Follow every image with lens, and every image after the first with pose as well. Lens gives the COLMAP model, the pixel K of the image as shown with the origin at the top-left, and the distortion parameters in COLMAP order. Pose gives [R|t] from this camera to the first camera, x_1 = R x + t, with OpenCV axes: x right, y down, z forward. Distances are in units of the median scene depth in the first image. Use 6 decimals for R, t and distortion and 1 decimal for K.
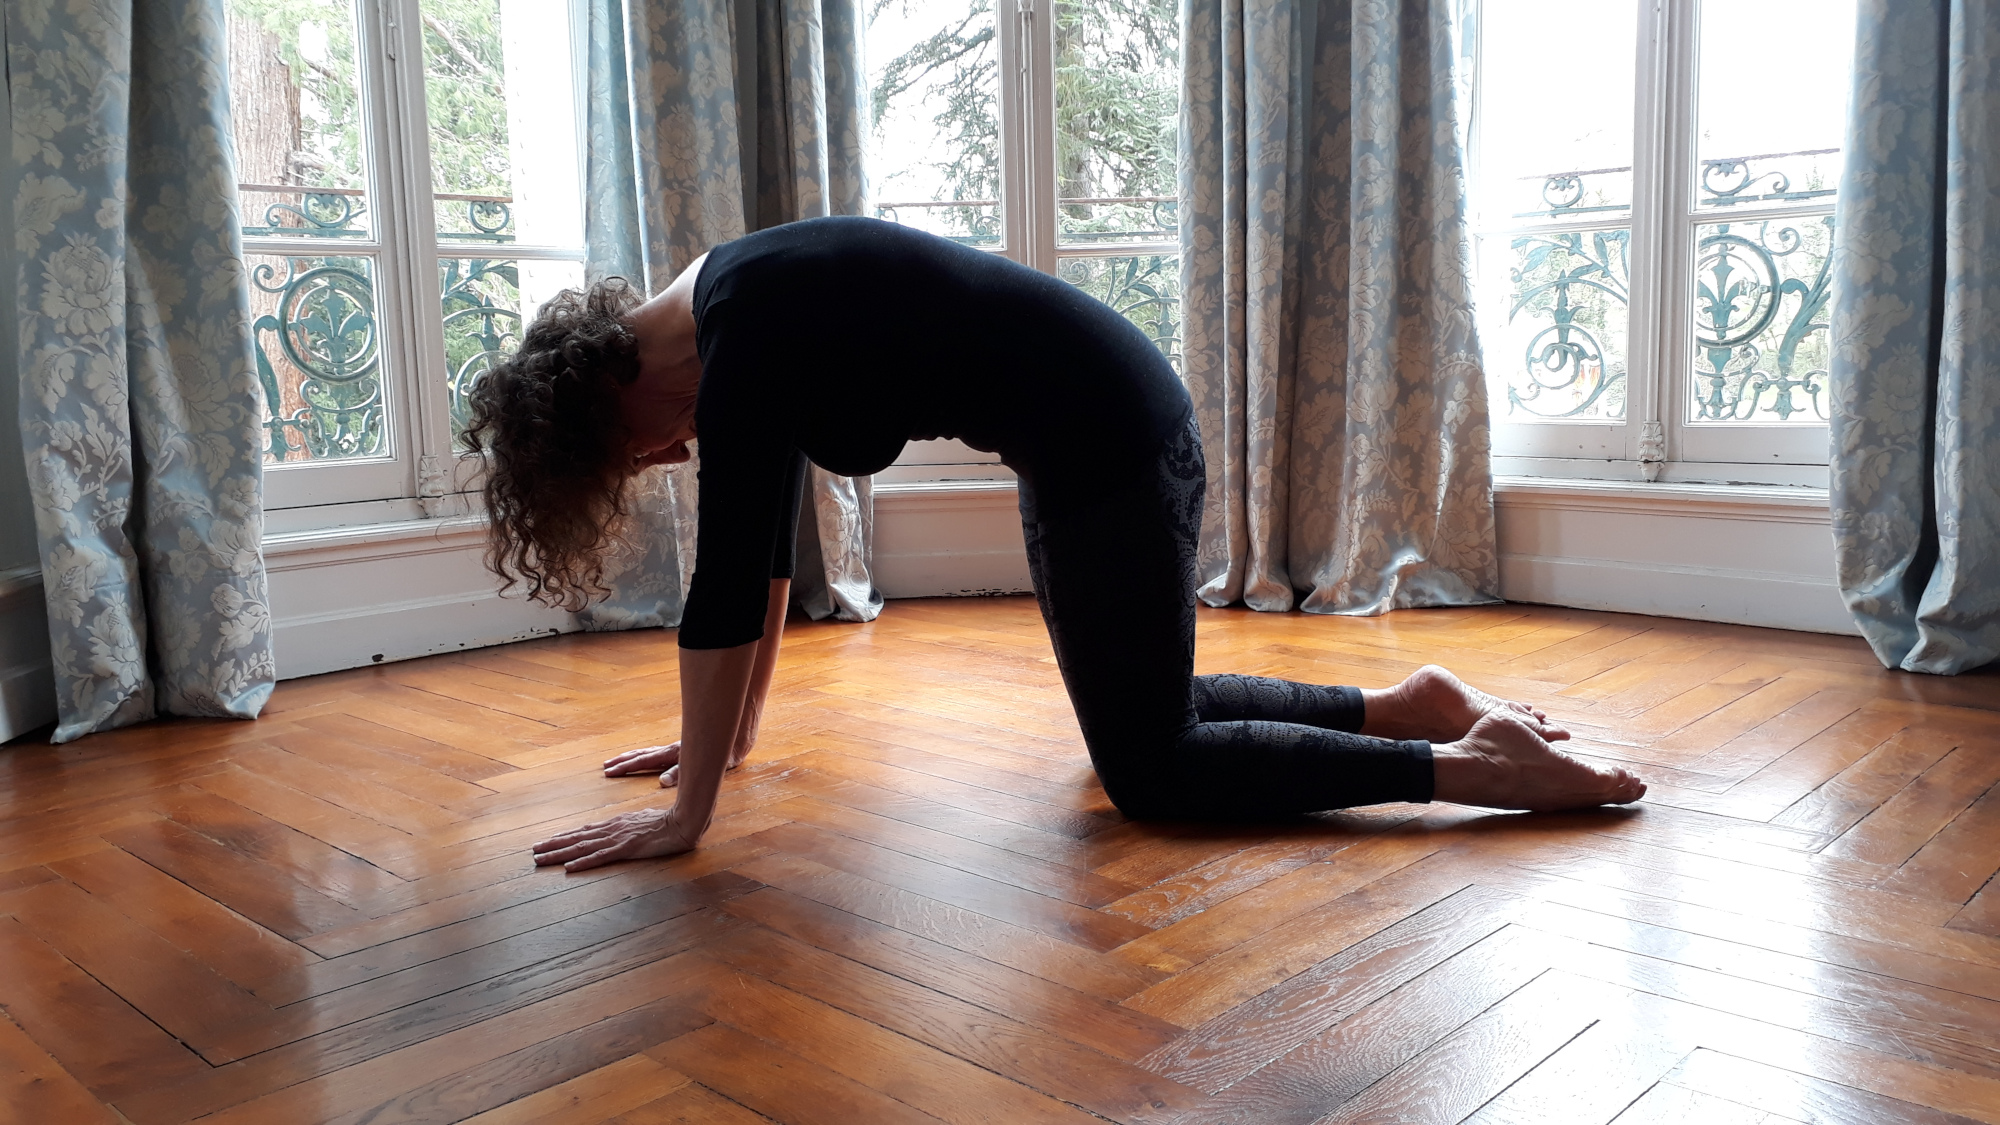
lens RADIAL K [[1592.3, 0, 1023.9], [0, 1592.3, 564.5], [0, 0, 1]] dist [0.068899, -0.119990]
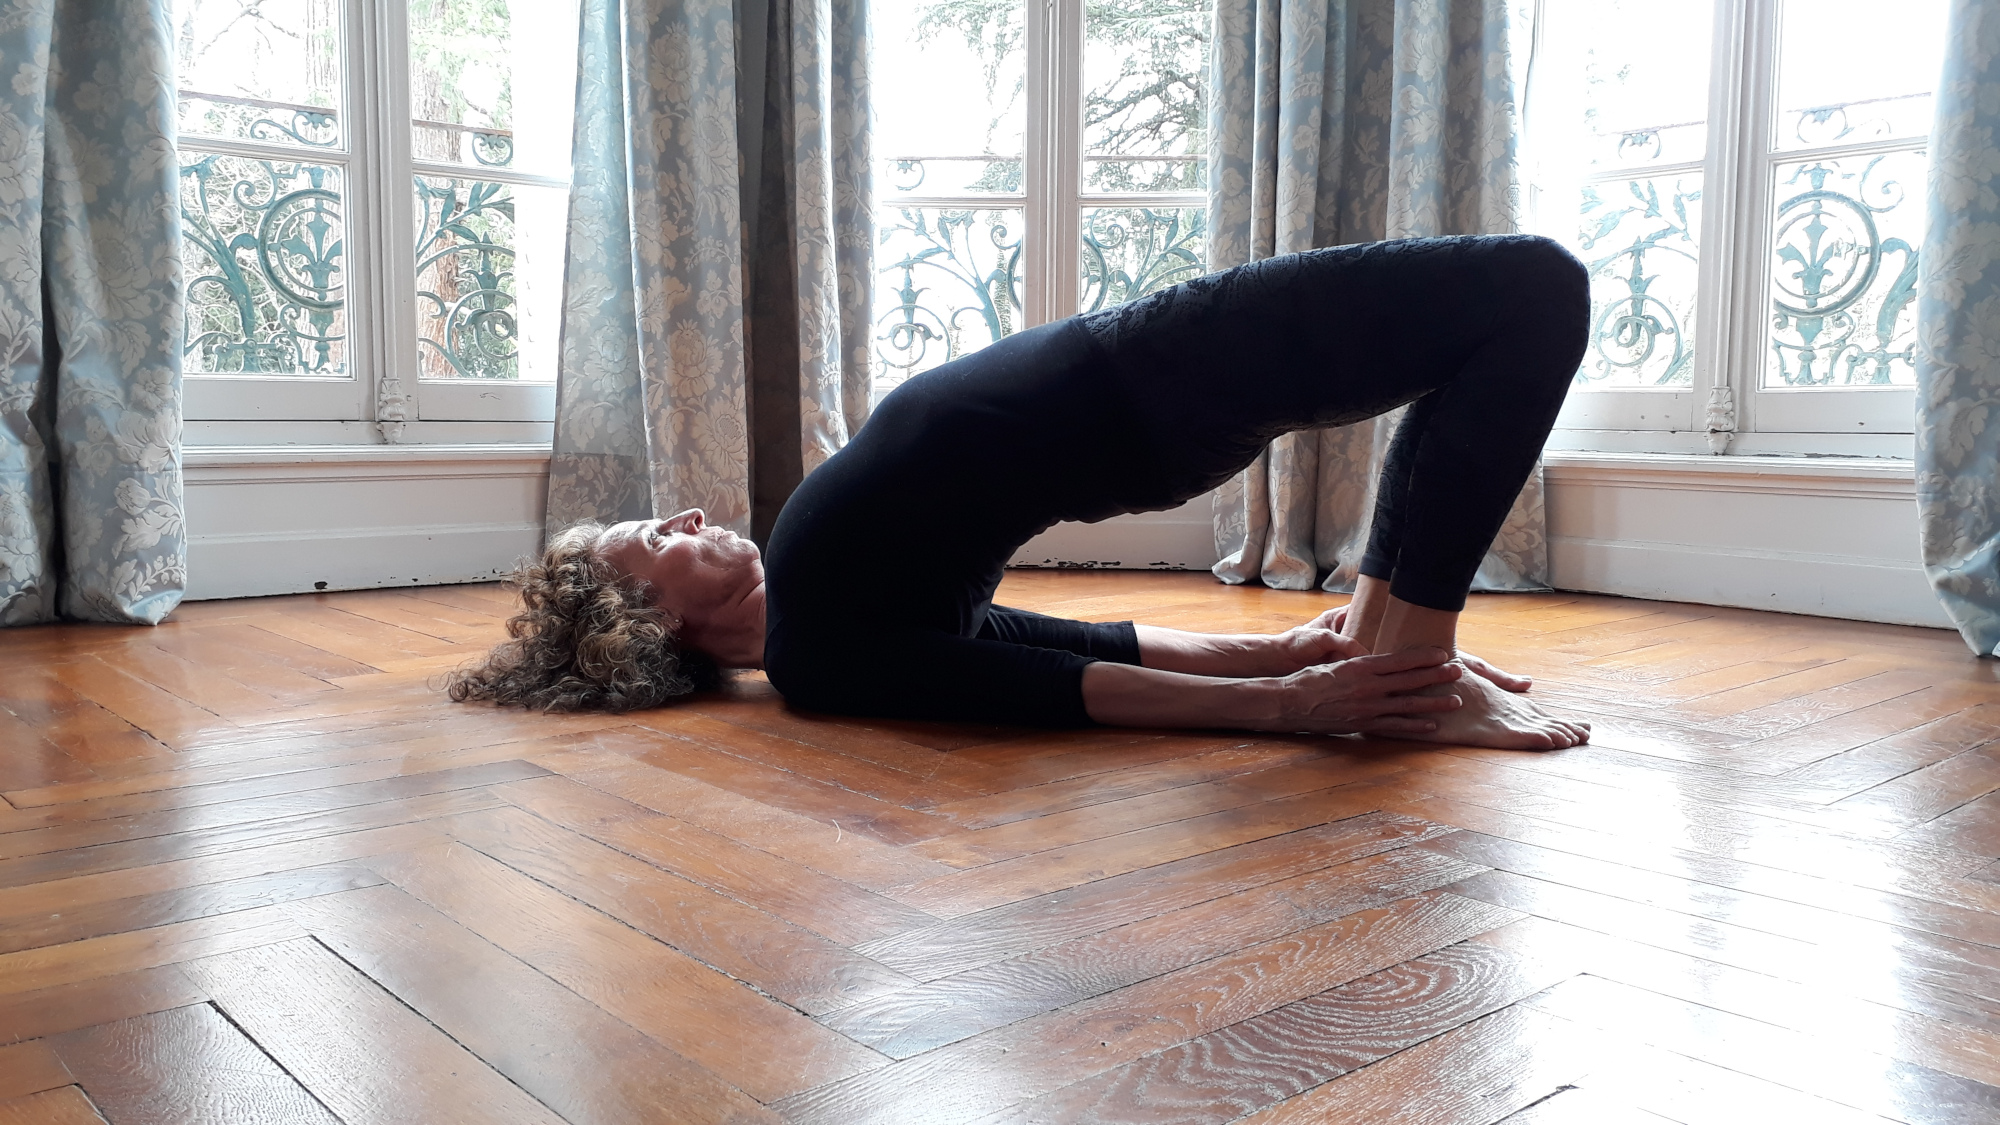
lens RADIAL K [[1592.3, 0, 1023.6], [0, 1592.3, 567.8], [0, 0, 1]] dist [0.068899, -0.119990]
pose [[0.995506, 0.041721, -0.085014, 0.083533], [-0.044932, 0.998334, -0.036208, 0.058639], [0.083362, 0.039865, 0.995722, 0.084177]]
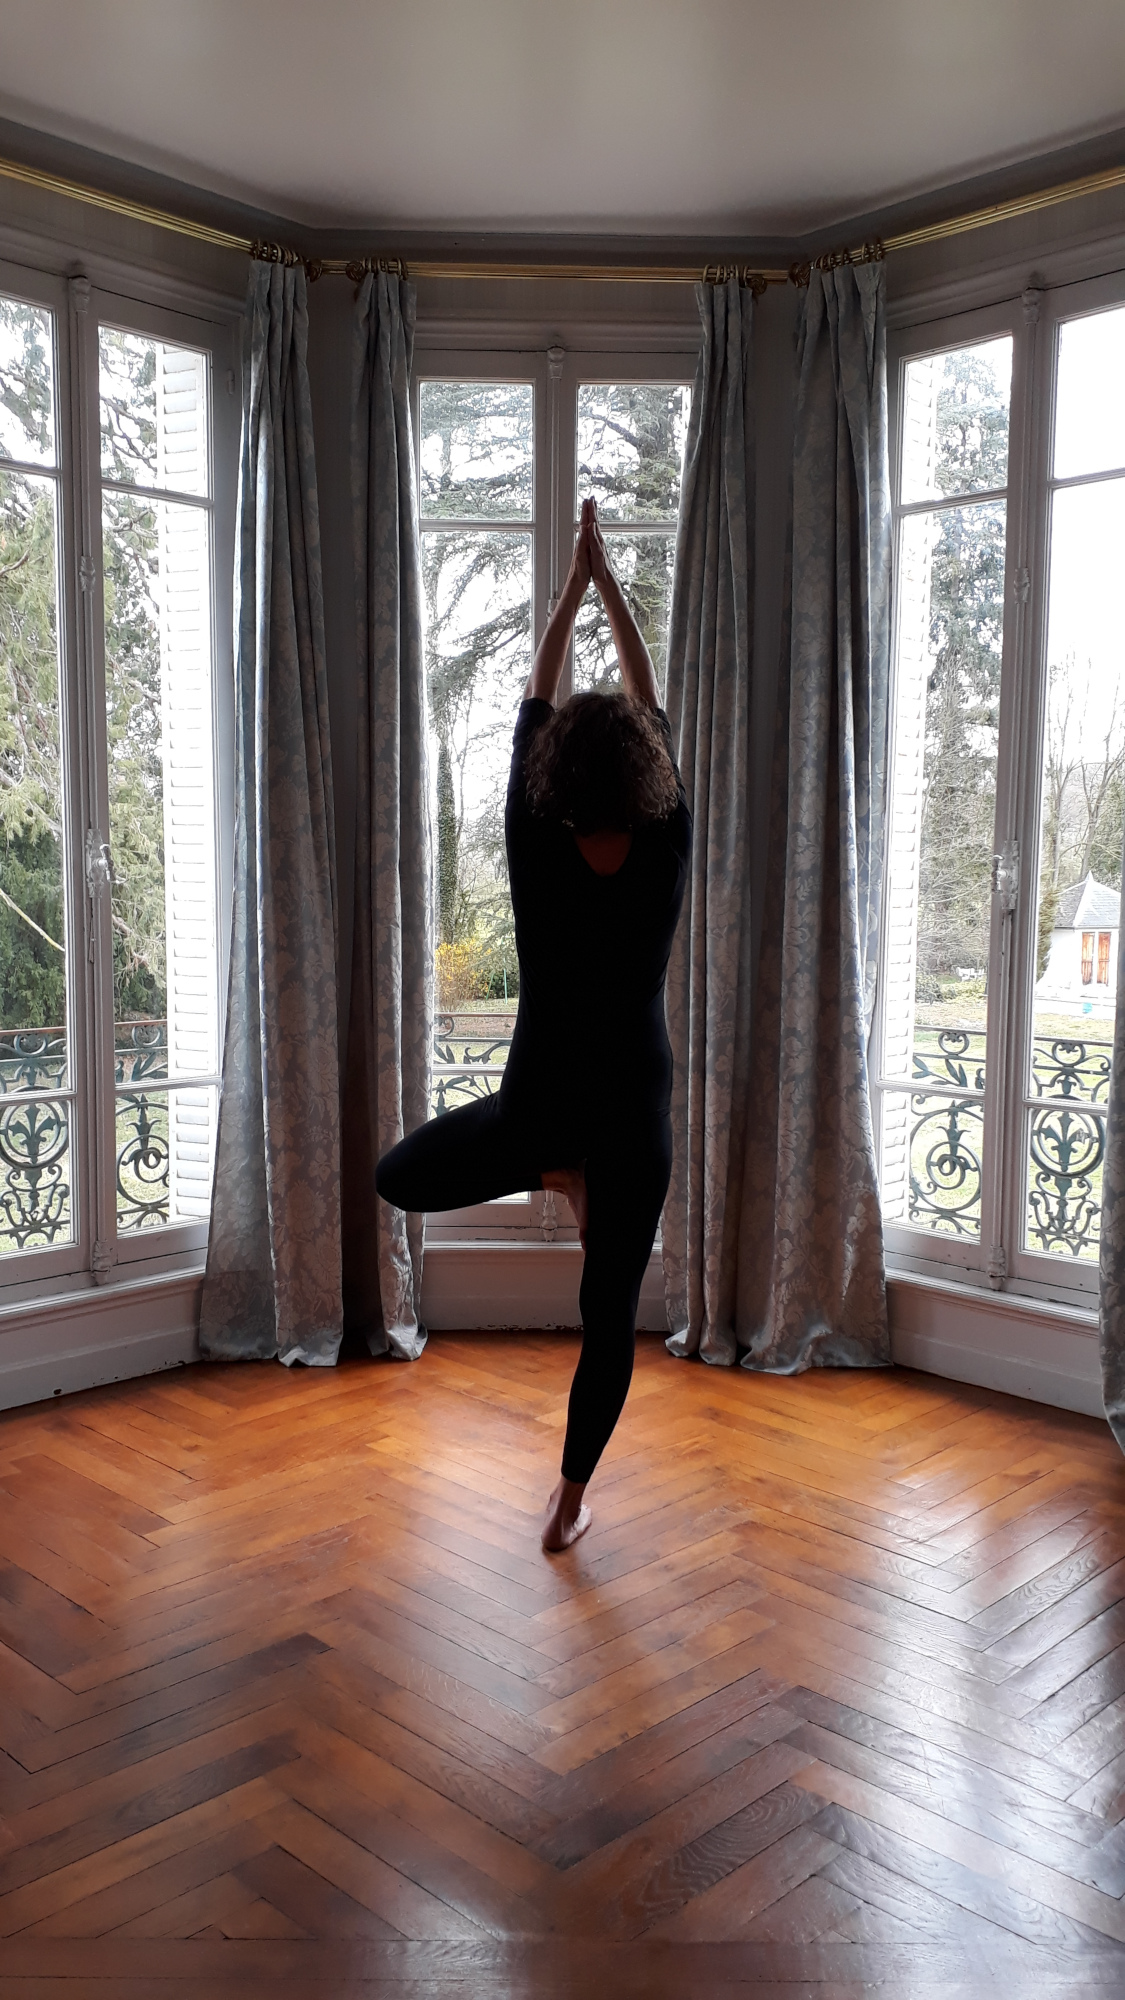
lens RADIAL K [[1592.3, 0, 561.0], [0, 1592.3, 987.2], [0, 0, 1]] dist [0.068899, -0.119990]
pose [[0.999072, 0.036160, -0.023403, 0.045999], [-0.037596, 0.997230, -0.064179, -0.200162], [0.021018, 0.064999, 0.997664, -0.362010]]
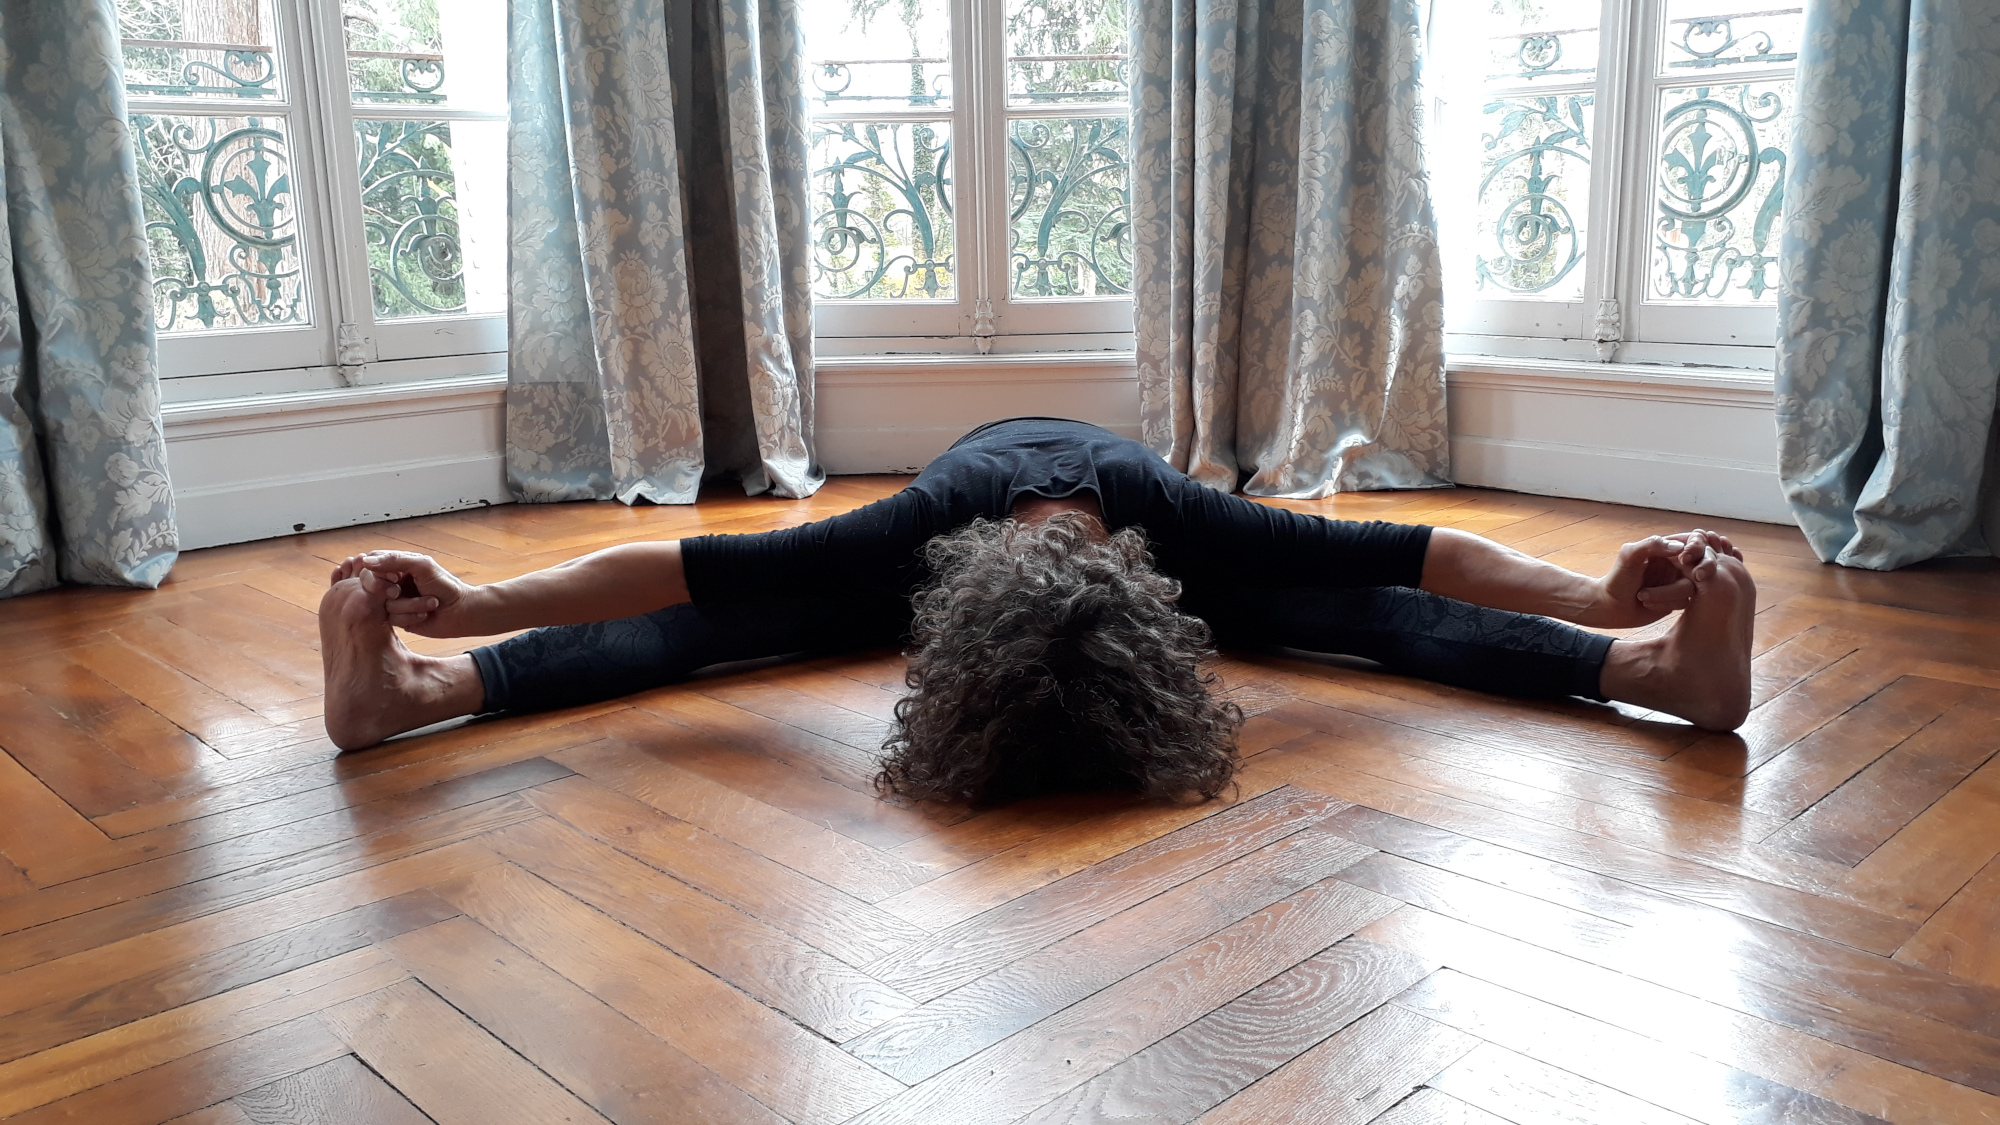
lens RADIAL K [[1592.3, 0, 1023.7], [0, 1592.3, 571.7], [0, 0, 1]] dist [0.068899, -0.119990]
pose [[0.999165, 0.015375, -0.037847, 0.079218], [-0.012020, 0.996106, 0.087342, -0.006522], [0.039042, -0.086814, 0.995459, 0.020324]]
